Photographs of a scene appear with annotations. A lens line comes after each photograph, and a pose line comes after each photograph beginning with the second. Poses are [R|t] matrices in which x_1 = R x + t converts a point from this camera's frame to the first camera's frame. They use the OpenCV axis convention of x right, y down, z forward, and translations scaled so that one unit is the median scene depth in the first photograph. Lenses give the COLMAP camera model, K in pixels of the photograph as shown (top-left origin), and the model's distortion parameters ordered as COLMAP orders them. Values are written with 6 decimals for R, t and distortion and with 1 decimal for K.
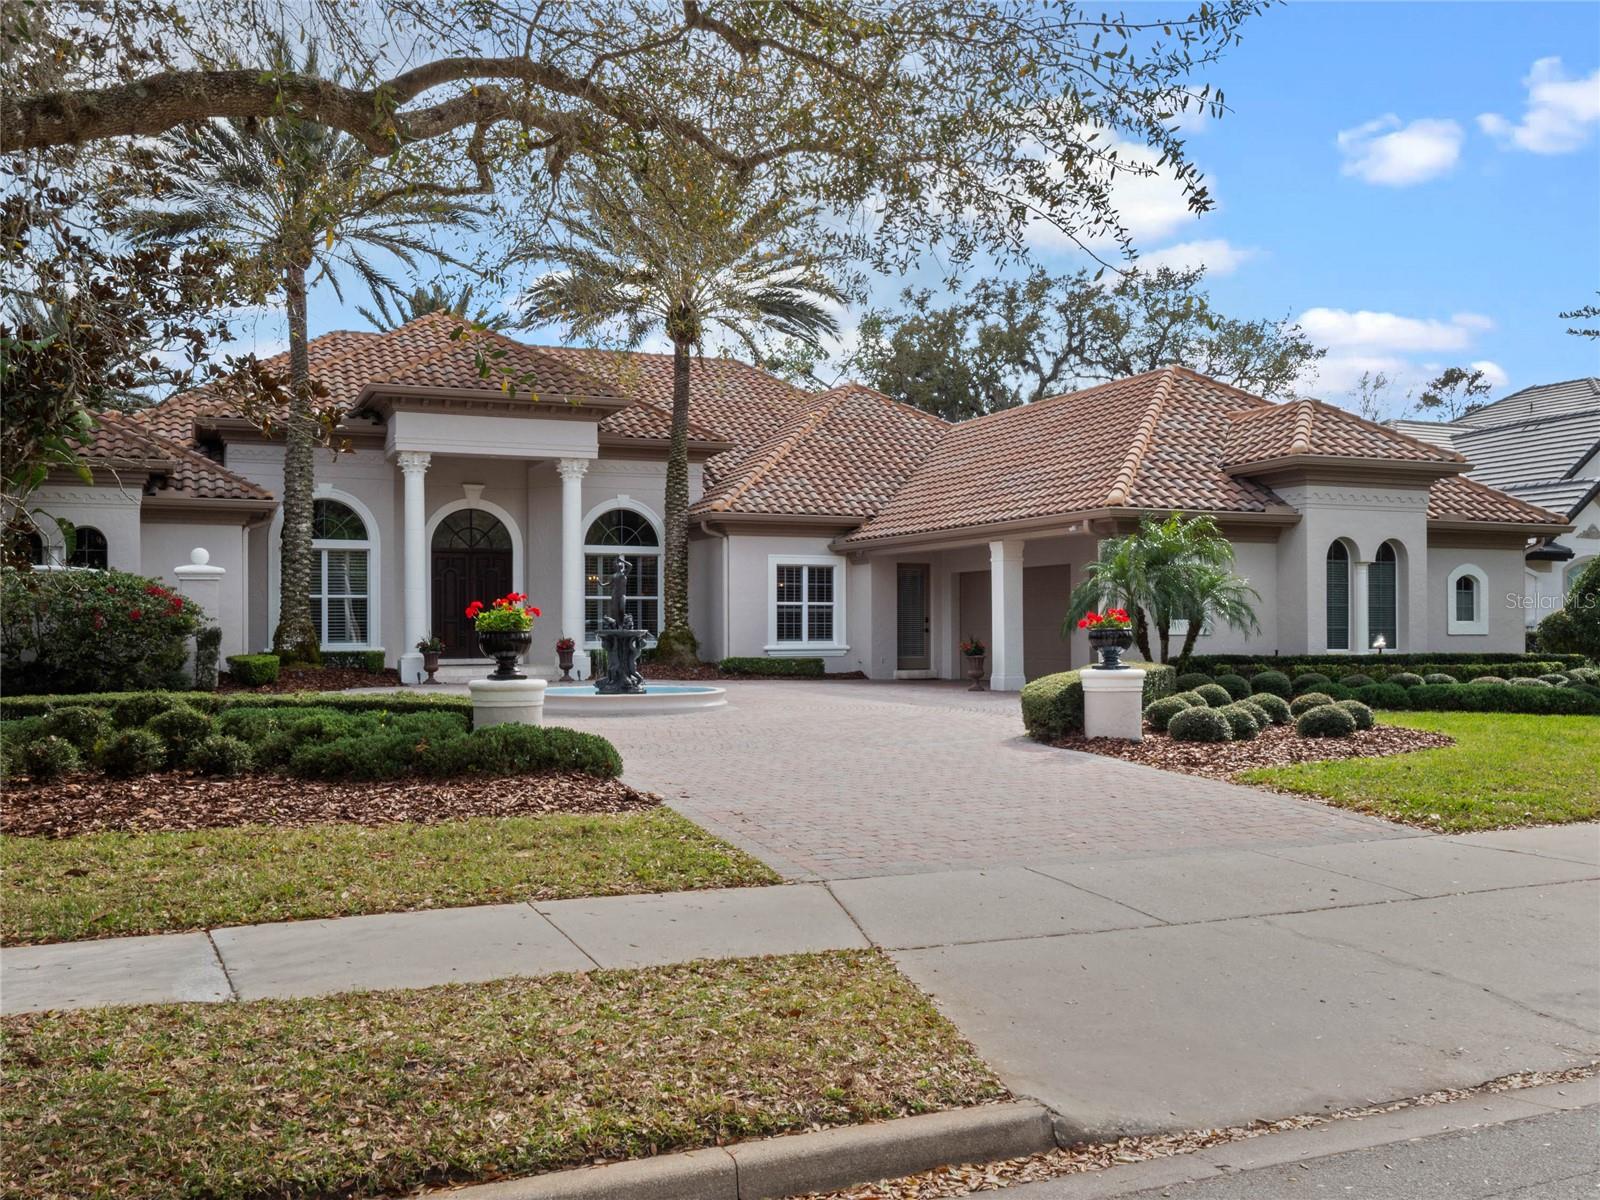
lens RADIAL K [[1445.6, 0, 804.0], [0, 1445.6, 628.1], [0, 0, 1]] dist [-0.000279, -0.006149]
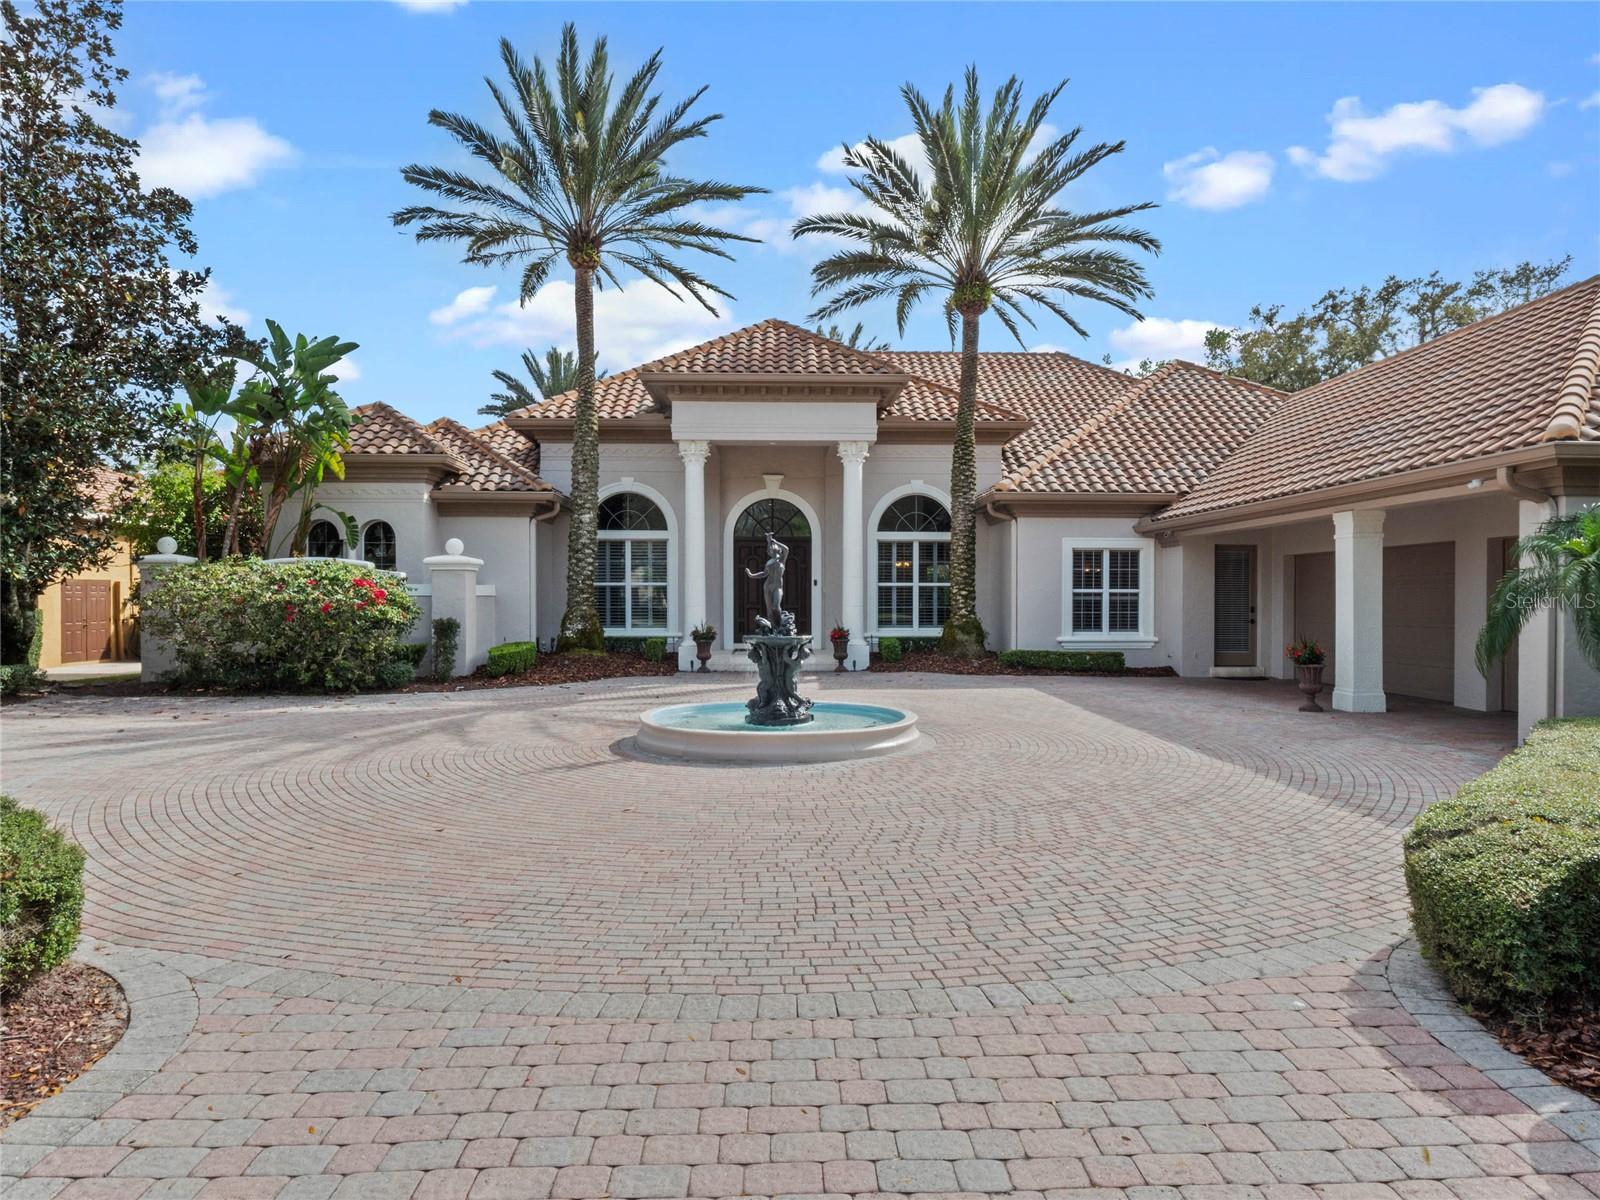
lens RADIAL K [[1000.3, 0, 808.8], [0, 1000.3, 605.3], [0, 0, 1]] dist [0.005740, -0.003408]
pose [[0.936807, 0.006177, -0.349791, 0.046482], [-0.003612, 0.999962, 0.007983, -0.012333], [0.349827, -0.006215, 0.936794, 0.346651]]
